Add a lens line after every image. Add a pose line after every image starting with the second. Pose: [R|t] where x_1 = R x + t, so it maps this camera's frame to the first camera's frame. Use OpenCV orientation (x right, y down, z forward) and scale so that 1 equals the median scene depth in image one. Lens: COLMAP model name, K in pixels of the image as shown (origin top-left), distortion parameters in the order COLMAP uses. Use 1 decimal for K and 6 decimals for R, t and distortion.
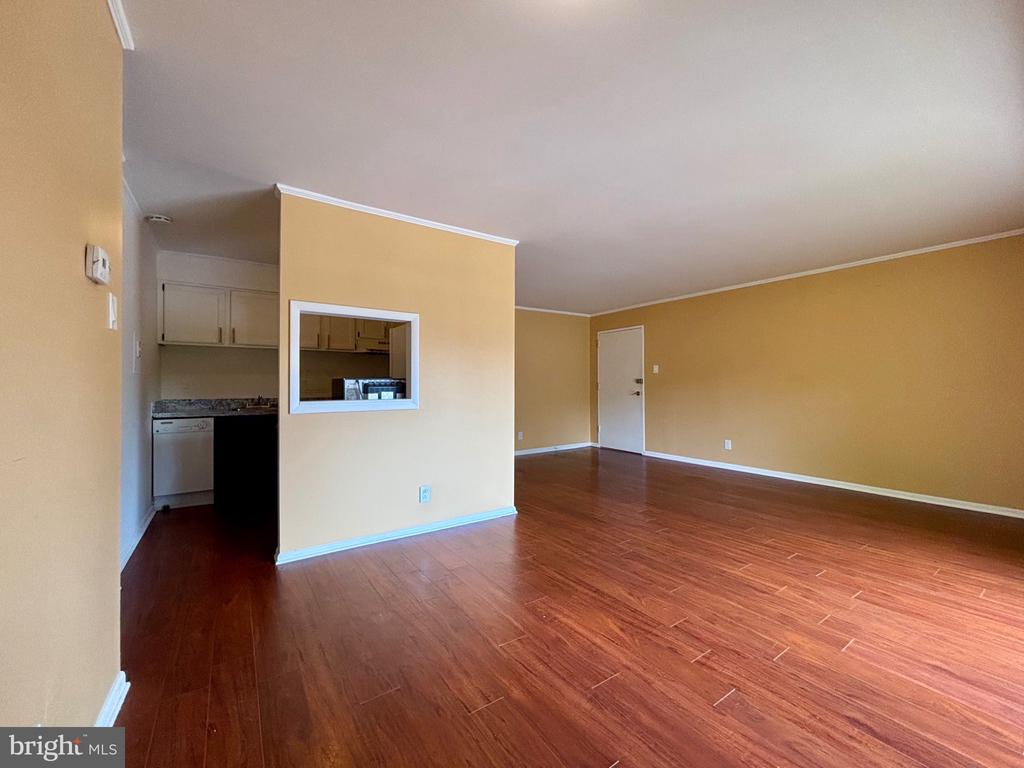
lens RADIAL K [[412.8, 0, 507.5], [0, 412.8, 380.8], [0, 0, 1]] dist [-0.000070, -0.000586]
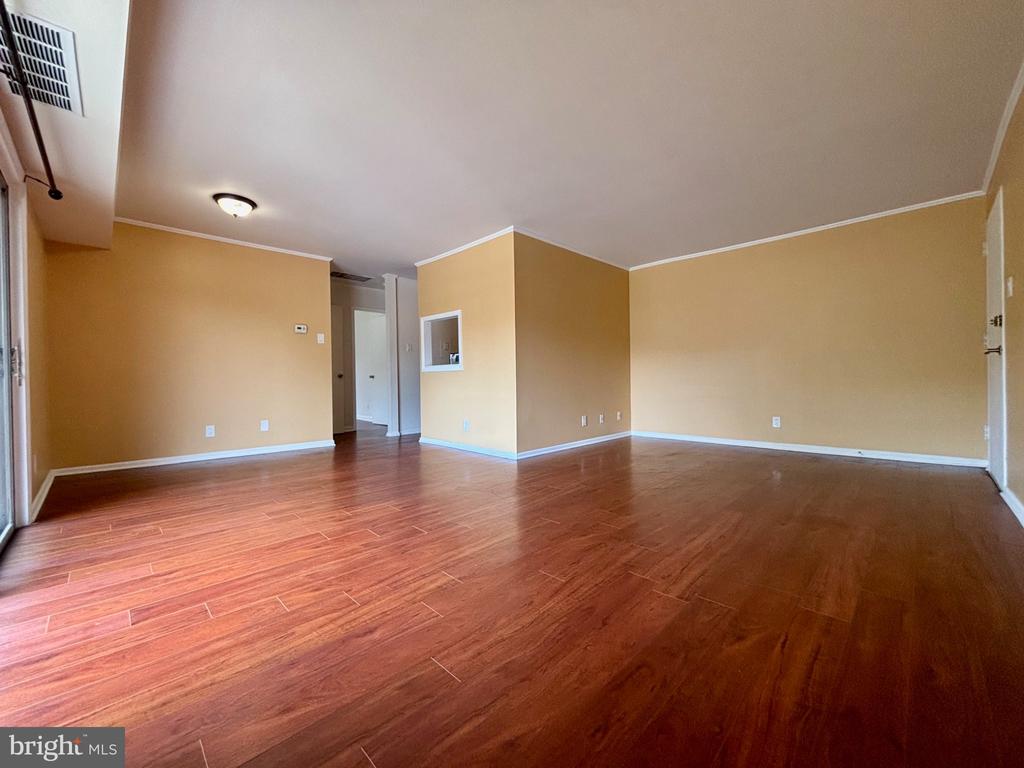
lens RADIAL K [[412.8, 0, 507.5], [0, 412.8, 380.8], [0, 0, 1]] dist [-0.000070, -0.000586]
pose [[0.179787, 0.006351, -0.983685, 1.511360], [0.023843, 0.999657, 0.010812, 0.107140], [0.983417, -0.025397, 0.179574, 0.997155]]
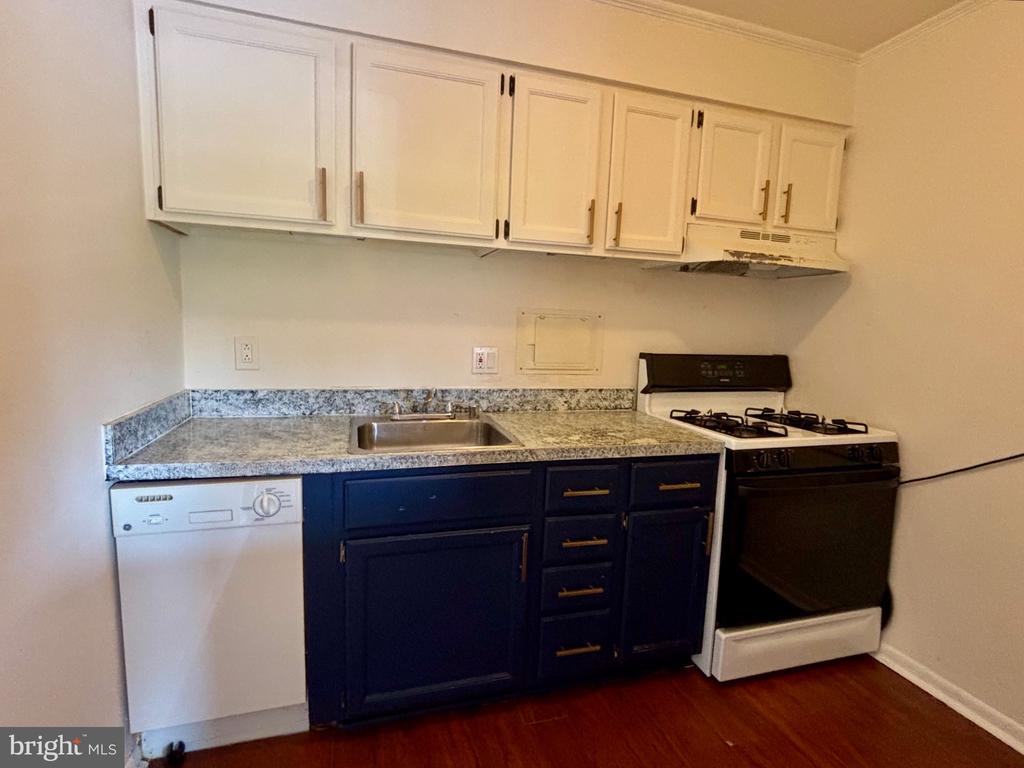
lens RADIAL K [[498.1, 0, 501.1], [0, 498.1, 382.6], [0, 0, 1]] dist [0.028427, -0.050829]
pose [[0.950631, 0.068289, -0.302718, -0.661904], [-0.031872, 0.991813, 0.123654, -0.032796], [0.308684, -0.107901, 0.945025, 0.997454]]
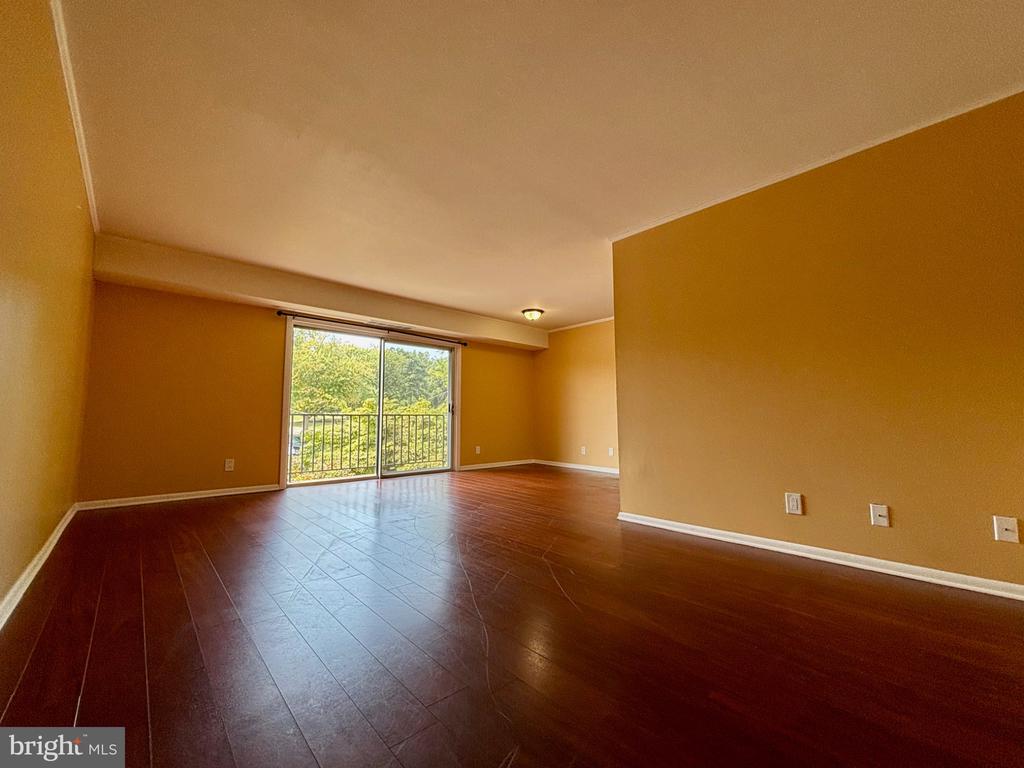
lens RADIAL K [[406.0, 0, 506.6], [0, 406.0, 384.7], [0, 0, 1]] dist [0.000550, -0.000263]
pose [[-0.990726, -0.008851, -0.135584, 0.515851], [0.004611, 0.995111, -0.098657, 0.140152], [0.135794, -0.098367, -0.985842, 2.459183]]
